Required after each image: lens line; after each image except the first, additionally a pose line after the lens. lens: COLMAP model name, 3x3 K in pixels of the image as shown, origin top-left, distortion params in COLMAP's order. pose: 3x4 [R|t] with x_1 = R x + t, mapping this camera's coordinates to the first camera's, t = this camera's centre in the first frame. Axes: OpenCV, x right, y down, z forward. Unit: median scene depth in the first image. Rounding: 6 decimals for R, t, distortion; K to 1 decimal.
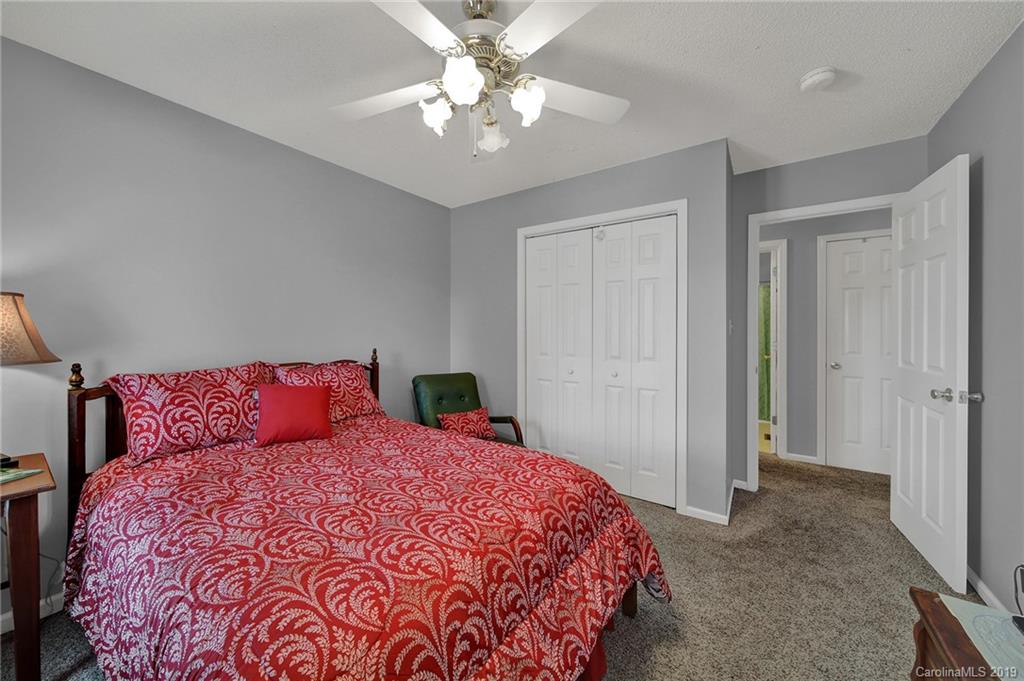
lens RADIAL K [[366.1, 0, 508.5], [0, 366.1, 331.2], [0, 0, 1]] dist [0.001054, 0.000142]
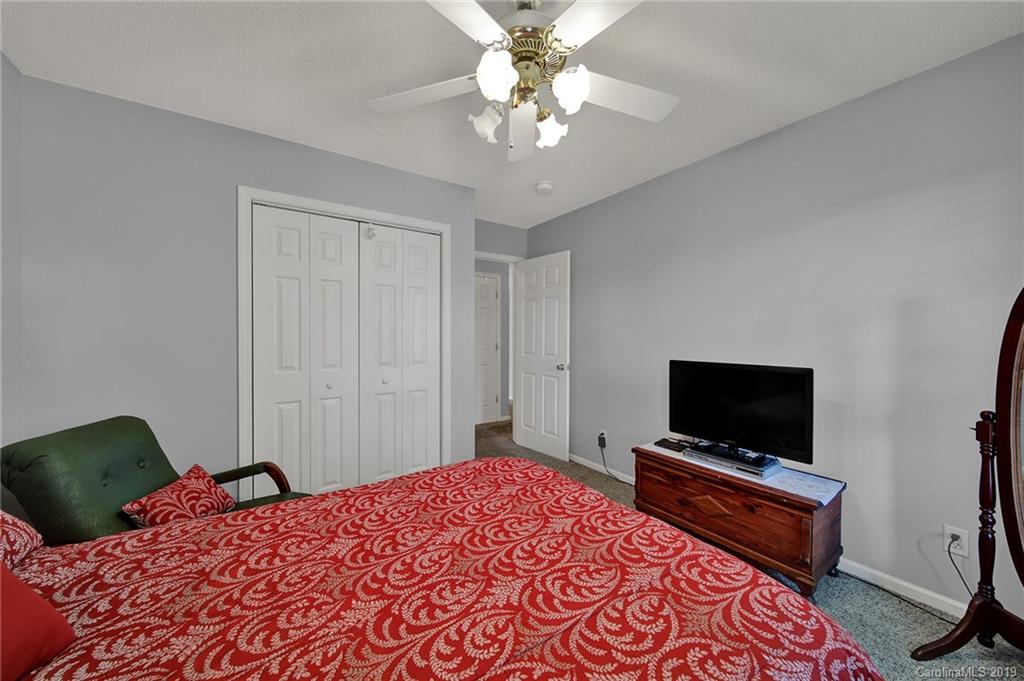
lens RADIAL K [[364.9, 0, 509.6], [0, 364.9, 336.0], [0, 0, 1]] dist [-0.000043, -0.000152]
pose [[0.352687, -0.004018, 0.935733, -0.891330], [0.005552, 0.999982, 0.002201, -0.004185], [-0.935725, 0.004419, 0.352703, 0.635239]]
